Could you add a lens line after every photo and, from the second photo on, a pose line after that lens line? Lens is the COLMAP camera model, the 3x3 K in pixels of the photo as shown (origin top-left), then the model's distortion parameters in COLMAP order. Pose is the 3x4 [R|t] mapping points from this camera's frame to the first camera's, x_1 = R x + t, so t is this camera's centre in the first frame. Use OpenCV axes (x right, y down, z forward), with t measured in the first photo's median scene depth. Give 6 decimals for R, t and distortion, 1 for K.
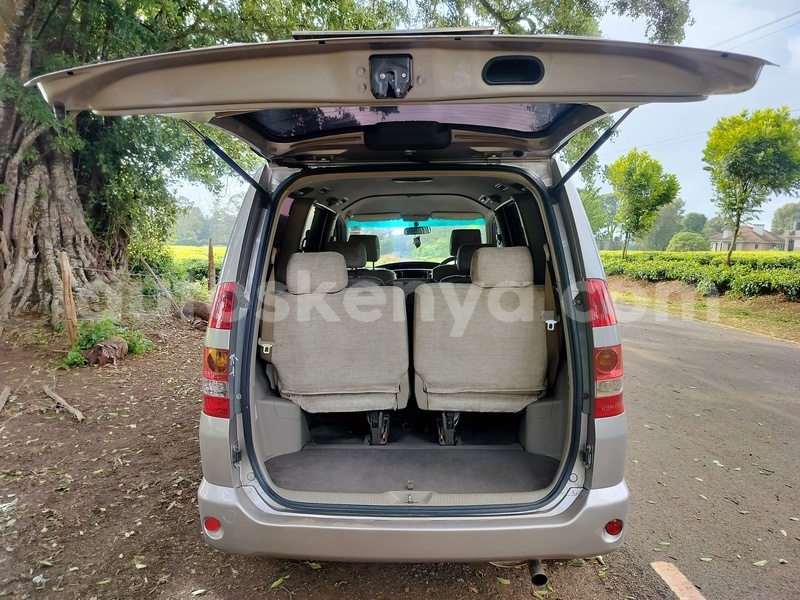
lens RADIAL K [[555.9, 0, 396.6], [0, 555.9, 296.5], [0, 0, 1]] dist [-0.000475, -0.003862]
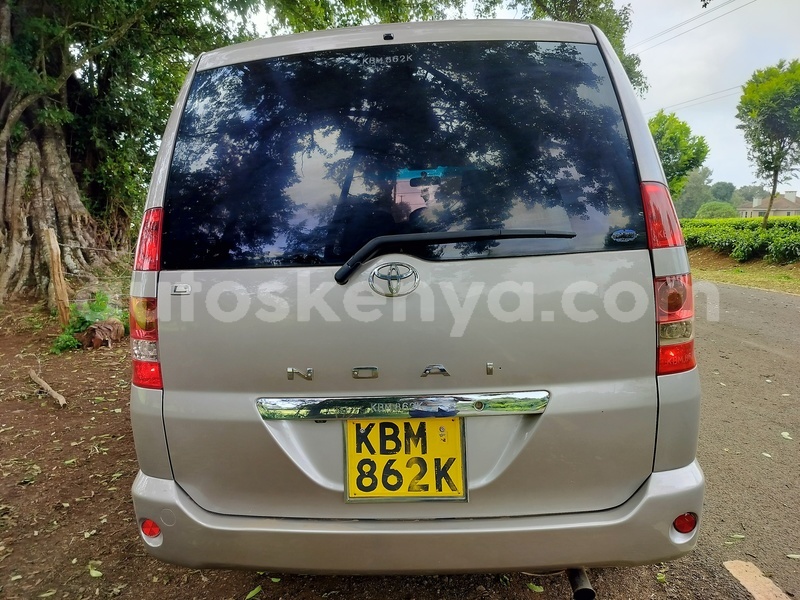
lens RADIAL K [[557.2, 0, 400.0], [0, 557.2, 300.0], [0, 0, 1]] dist [0.001237, -0.003829]
pose [[0.998956, -0.031573, -0.033028, 0.018486], [0.032774, 0.998797, 0.036479, 0.031425], [0.031837, -0.037523, 0.998788, 0.101303]]
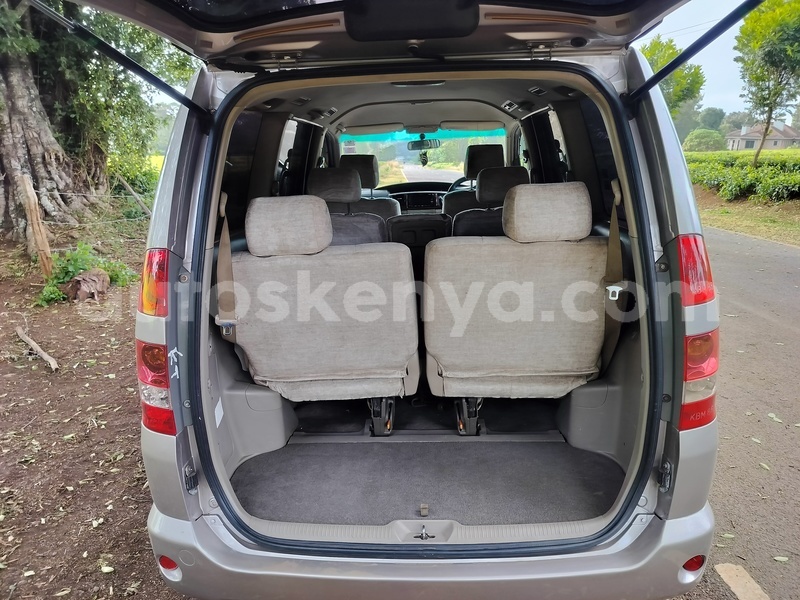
lens RADIAL K [[555.7, 0, 400.0], [0, 555.7, 300.0], [0, 0, 1]] dist [-0.005585, 0.003347]
pose [[0.999761, -0.021009, -0.006084, 0.001103], [0.021743, 0.984819, 0.172217, -0.029541], [0.002373, -0.172308, 0.985040, 0.120479]]
